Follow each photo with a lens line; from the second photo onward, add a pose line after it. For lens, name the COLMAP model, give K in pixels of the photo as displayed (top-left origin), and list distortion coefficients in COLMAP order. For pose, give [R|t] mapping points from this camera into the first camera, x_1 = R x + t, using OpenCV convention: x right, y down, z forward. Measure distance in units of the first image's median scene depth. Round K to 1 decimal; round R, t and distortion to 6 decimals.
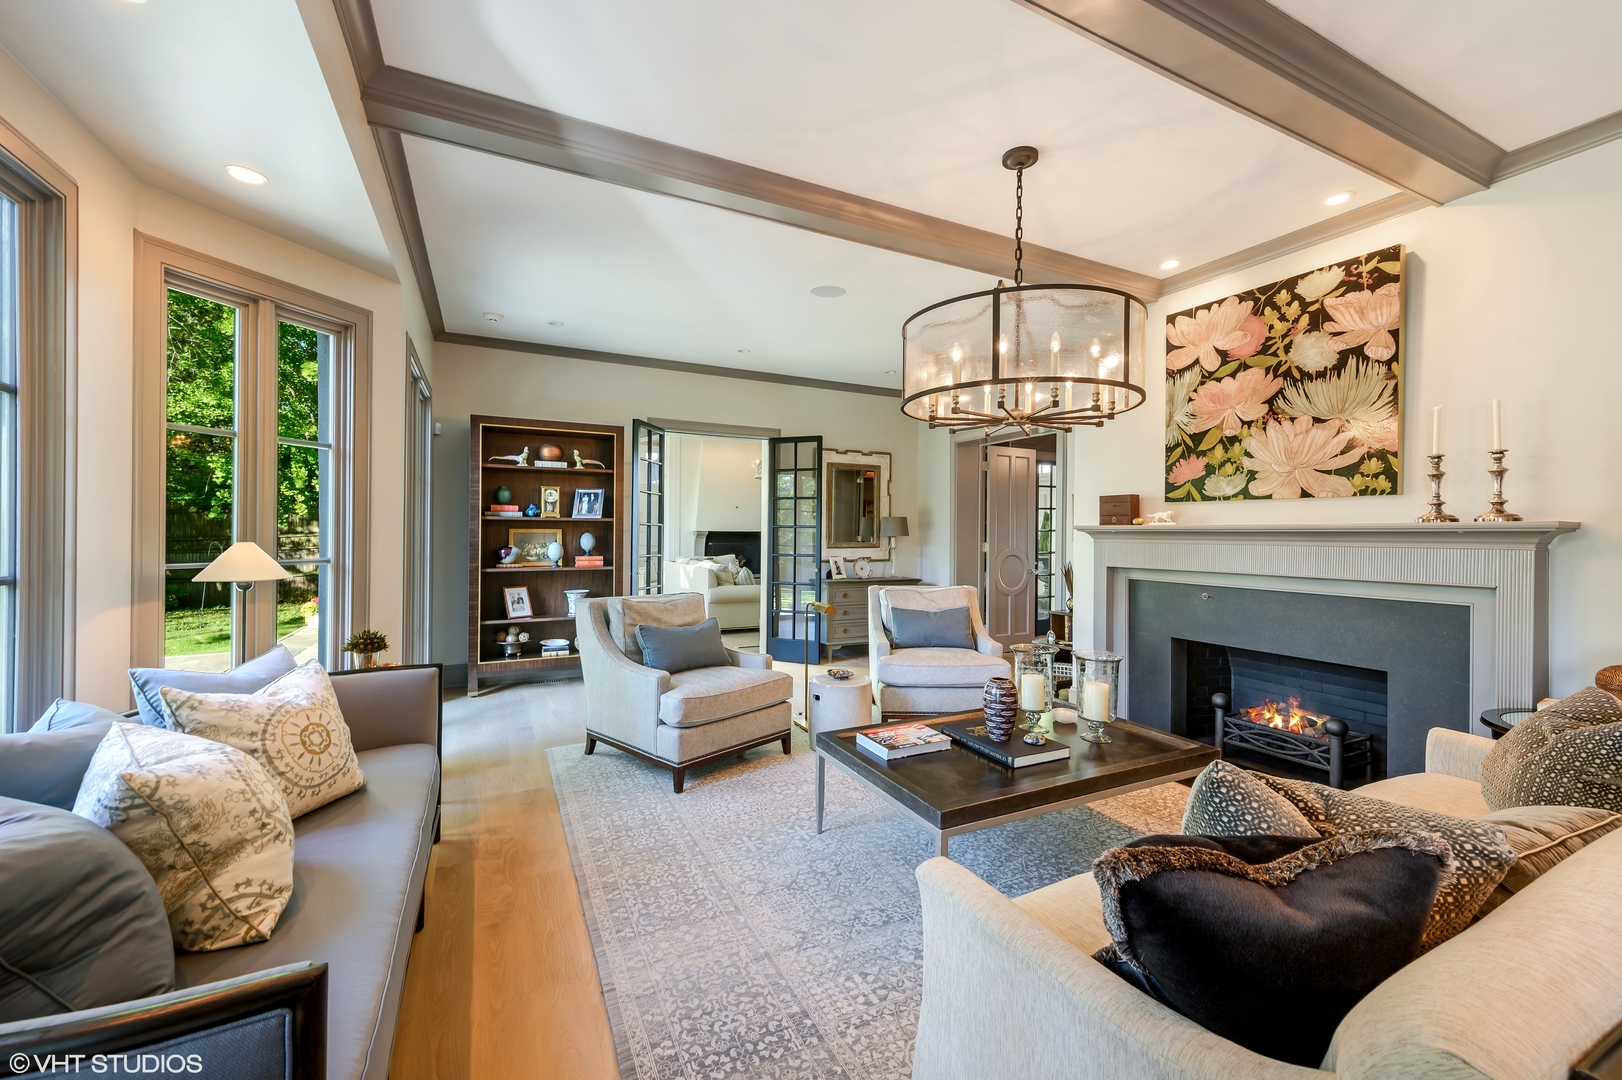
lens RADIAL K [[644.4, 0, 807.9], [0, 644.4, 529.2], [0, 0, 1]] dist [0.002447, 0.000209]
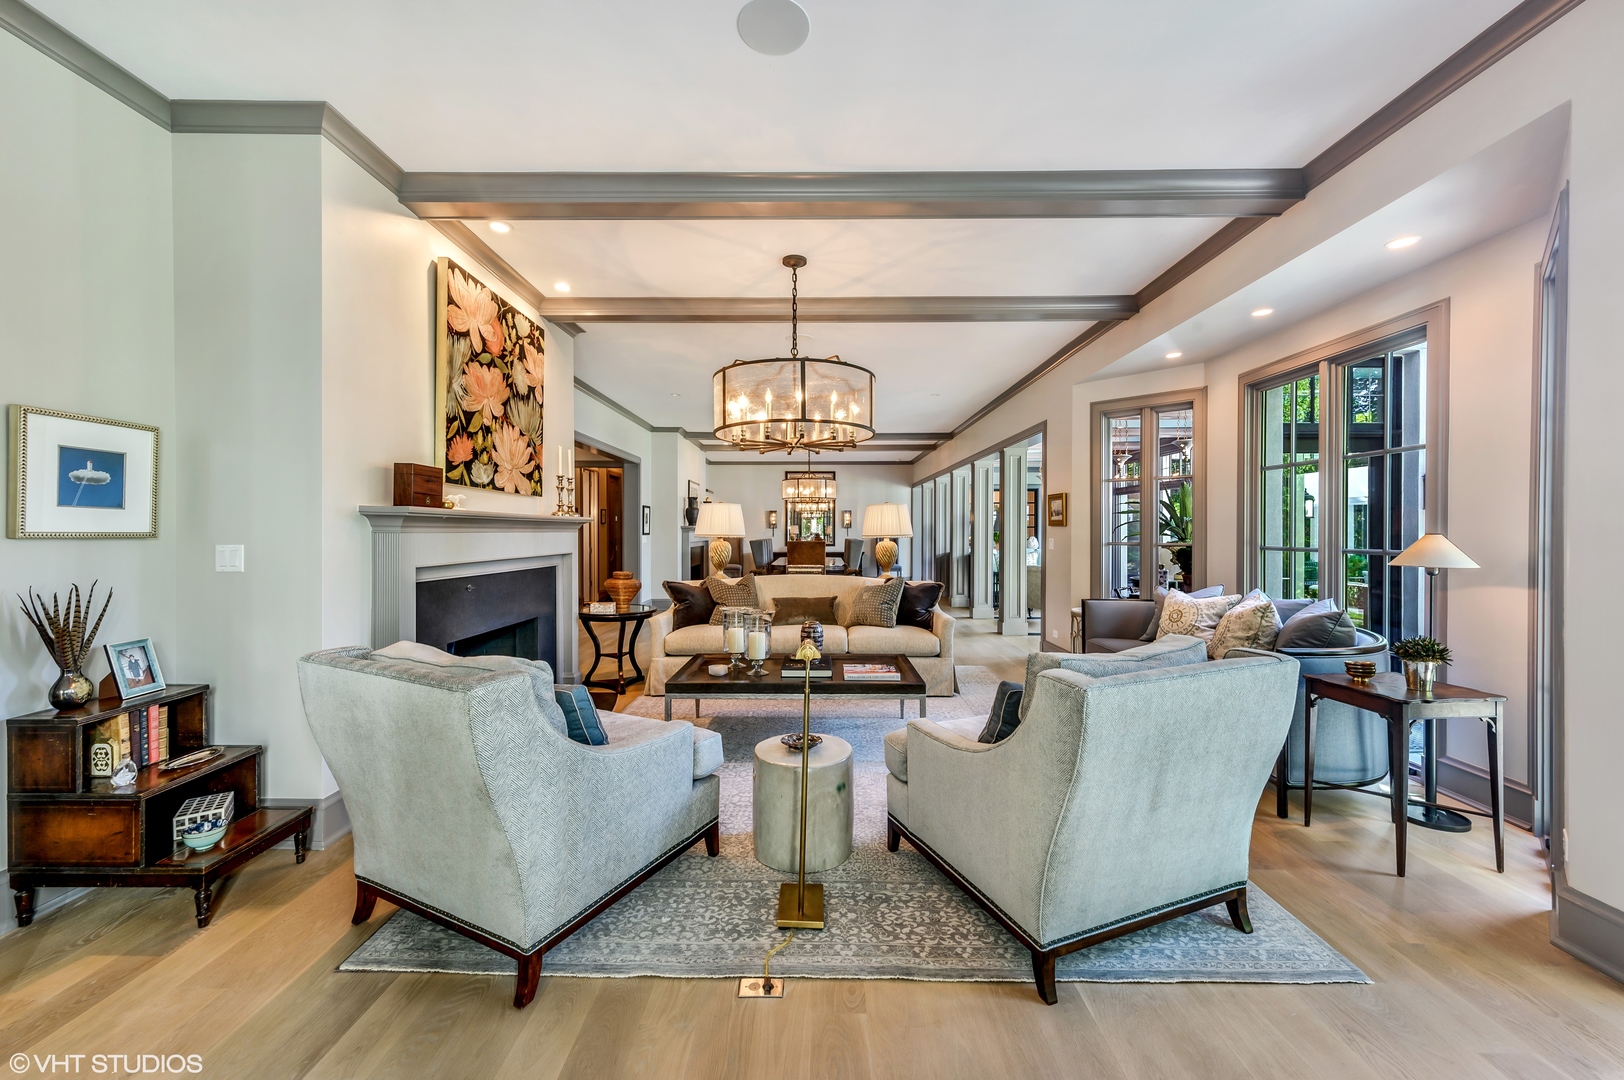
lens RADIAL K [[645.2, 0, 808.9], [0, 645.2, 529.2], [0, 0, 1]] dist [0.002447, 0.000209]
pose [[-0.895269, -0.007982, 0.445455, -0.245981], [-0.011195, 0.999927, -0.004584, 0.017423], [-0.445386, -0.009091, -0.895292, 1.628599]]
